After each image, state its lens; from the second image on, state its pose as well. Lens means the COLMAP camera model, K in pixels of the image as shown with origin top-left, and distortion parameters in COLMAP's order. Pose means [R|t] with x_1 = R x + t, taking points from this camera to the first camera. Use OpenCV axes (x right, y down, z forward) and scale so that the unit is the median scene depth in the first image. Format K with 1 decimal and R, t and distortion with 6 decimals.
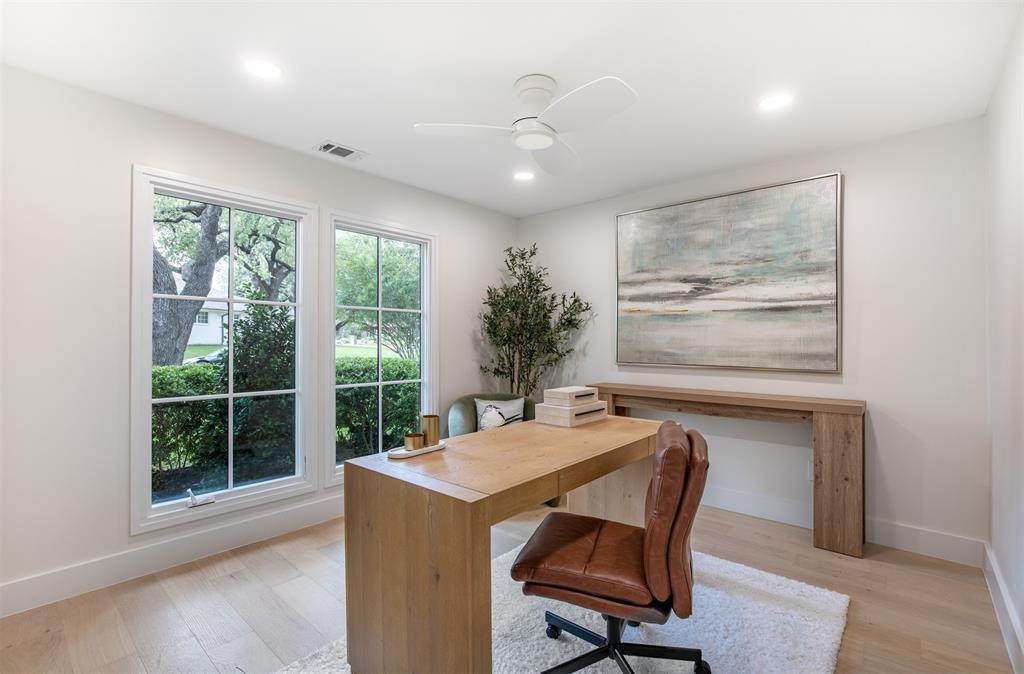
lens RADIAL K [[461.0, 0, 512.0], [0, 461.0, 337.0], [0, 0, 1]] dist [0.000798, 0.000223]
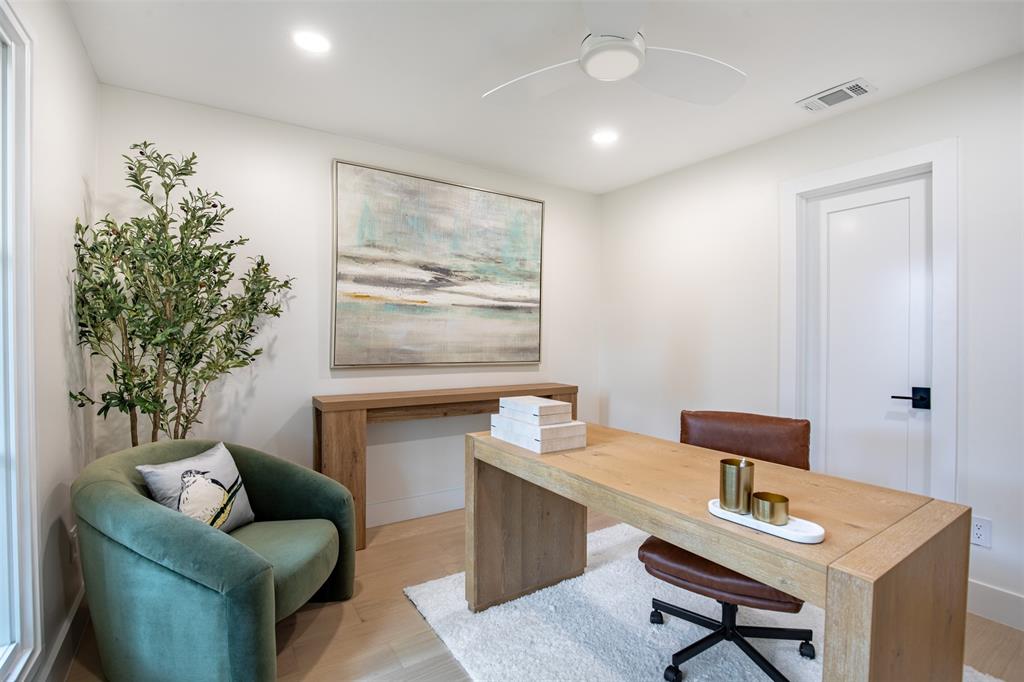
lens RADIAL K [[483.7, 0, 512.0], [0, 483.7, 341.0], [0, 0, 1]] dist [-0.002459, -0.000154]
pose [[0.271215, -0.003725, 0.962512, -0.481493], [-0.011093, 0.999914, 0.006995, 0.009408], [-0.962455, -0.012575, 0.271150, 0.607301]]
